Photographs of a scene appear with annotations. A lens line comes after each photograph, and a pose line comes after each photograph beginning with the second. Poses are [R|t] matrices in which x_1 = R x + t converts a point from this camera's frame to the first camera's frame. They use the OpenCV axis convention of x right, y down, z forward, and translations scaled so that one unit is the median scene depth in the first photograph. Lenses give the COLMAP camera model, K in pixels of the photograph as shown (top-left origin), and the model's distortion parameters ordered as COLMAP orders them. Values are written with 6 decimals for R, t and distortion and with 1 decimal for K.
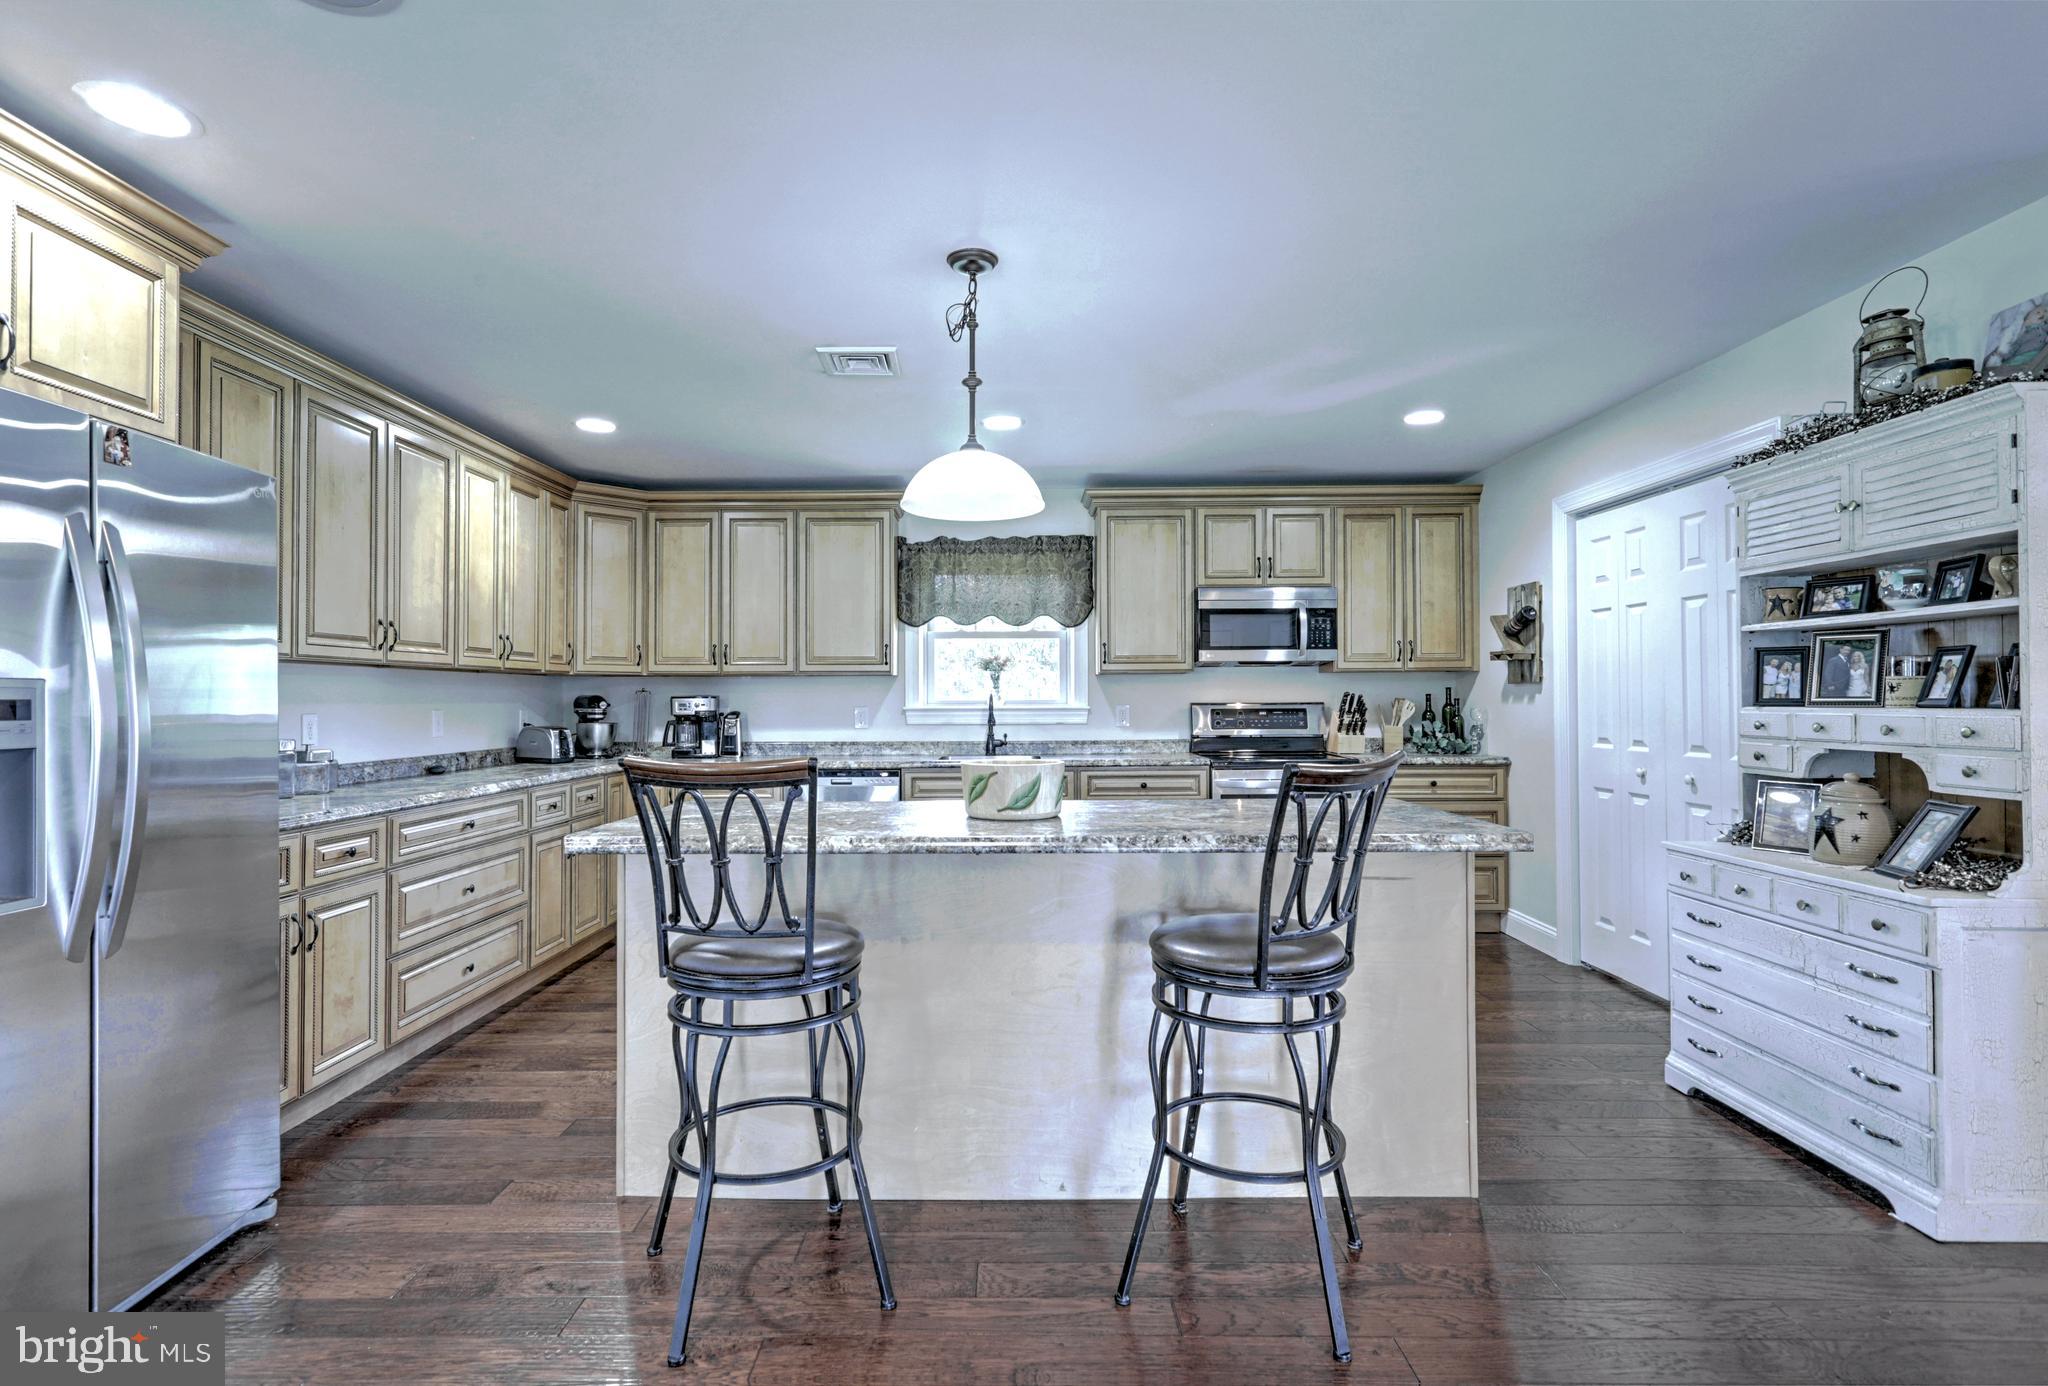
lens RADIAL K [[980.2, 0, 959.5], [0, 980.2, 659.5], [0, 0, 1]] dist [-0.008498, 0.000586]
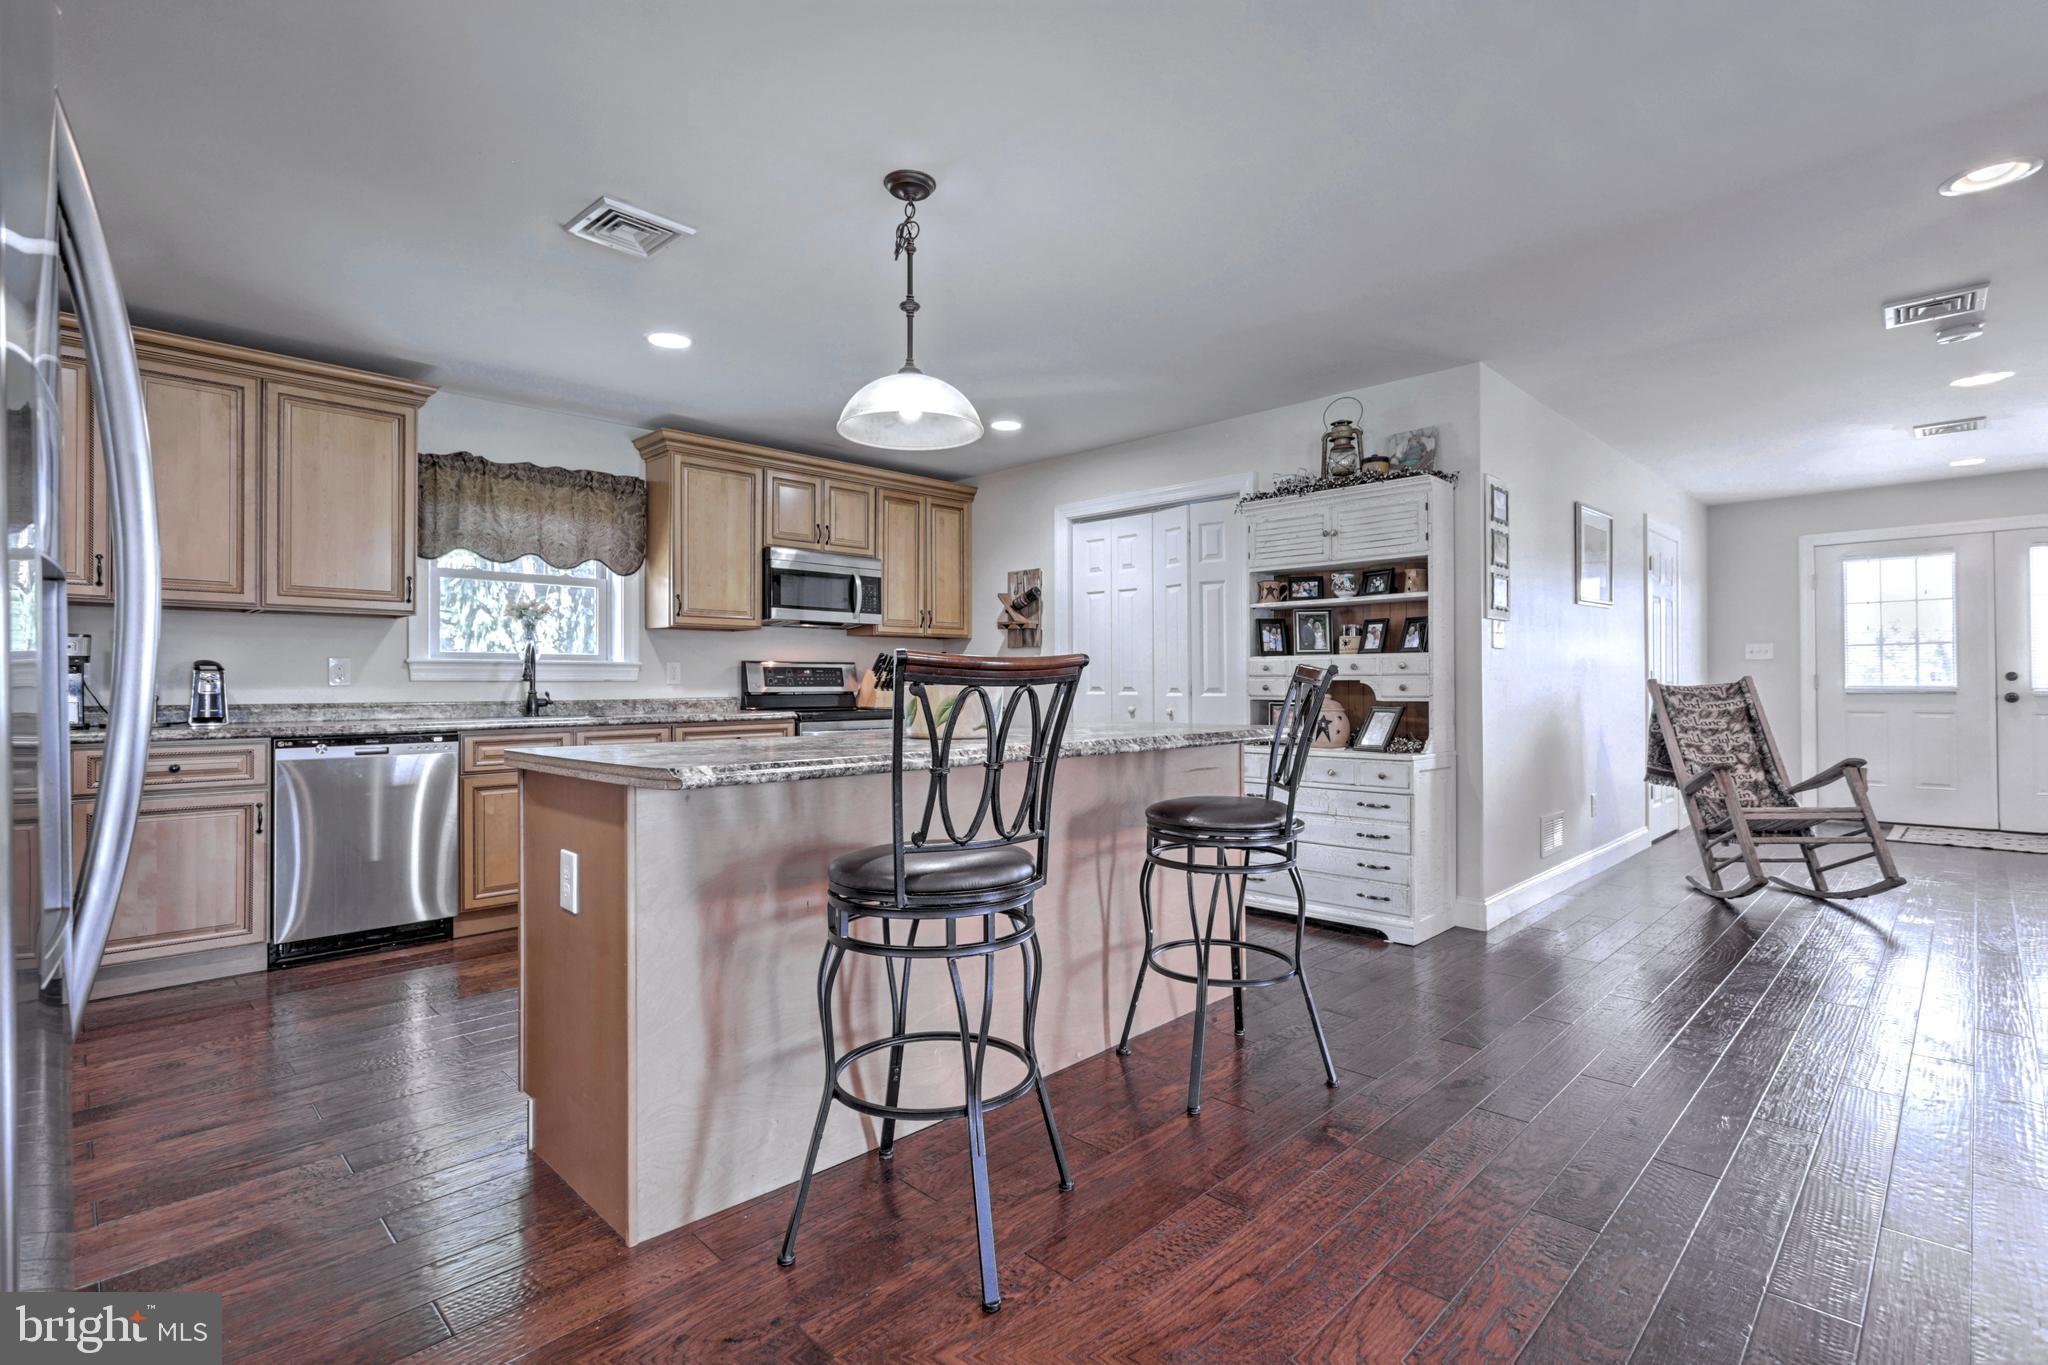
lens RADIAL K [[966.2, 0, 1001.9], [0, 966.2, 653.3], [0, 0, 1]] dist [-0.000922, 0.000638]
pose [[0.691010, 0.027745, 0.722313, -0.326856], [-0.032747, 0.999439, -0.007061, 0.038259], [-0.722103, -0.018774, 0.691530, 0.129645]]
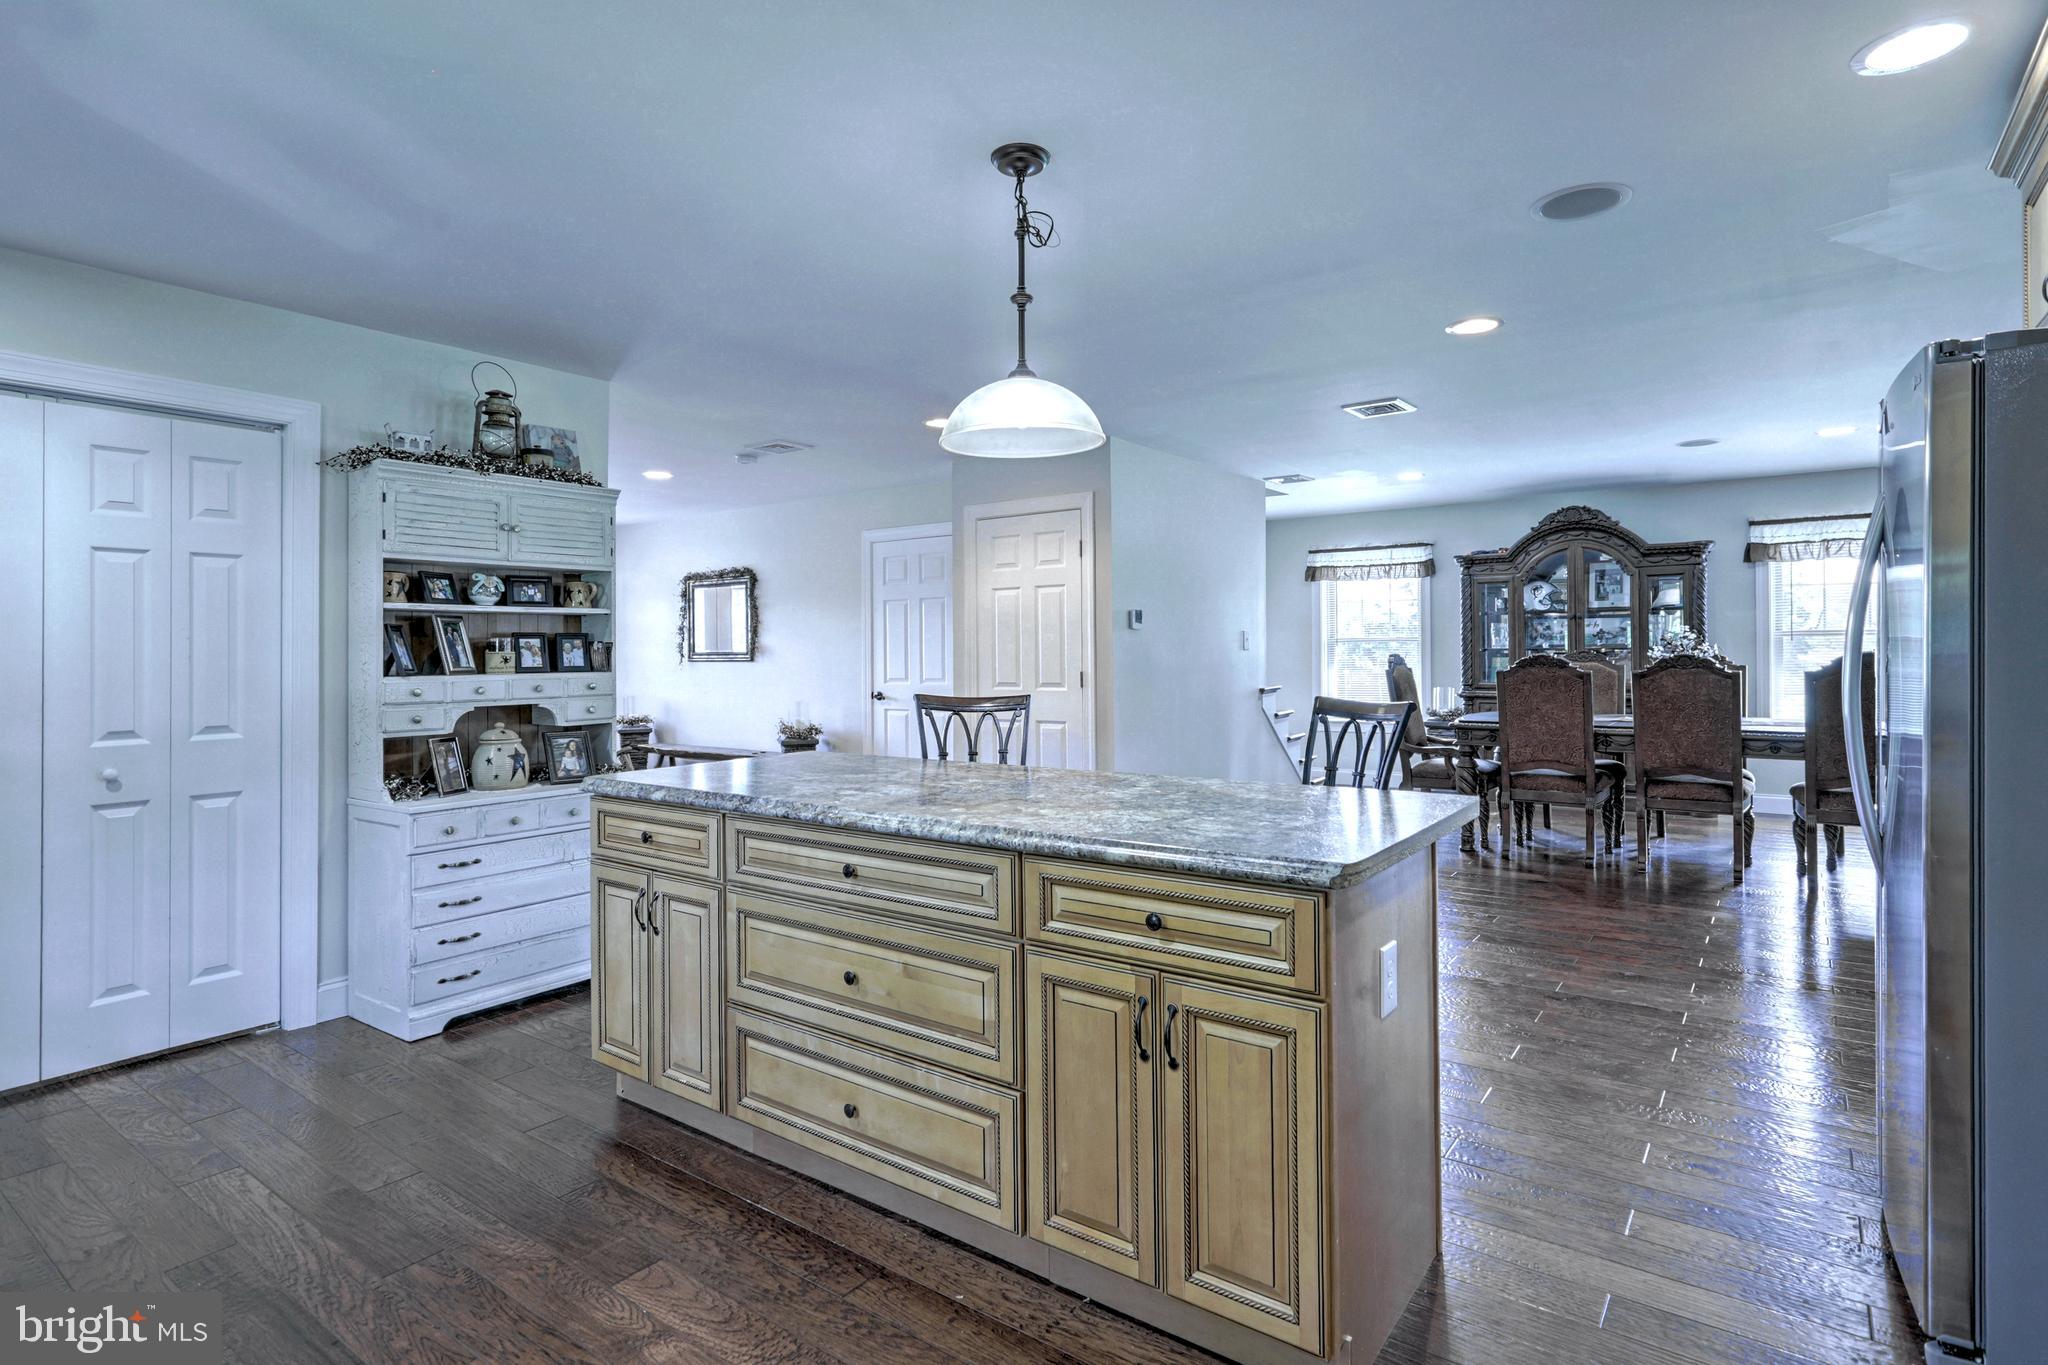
lens RADIAL K [[1058.8, 0, 1019.4], [0, 1058.8, 635.2], [0, 0, 1]] dist [-0.000409, 0.000187]
pose [[-0.839586, 0.021105, 0.542816, -0.250279], [-0.009626, 0.998510, -0.053712, 0.033520], [-0.543141, -0.050321, -0.838132, 0.933963]]
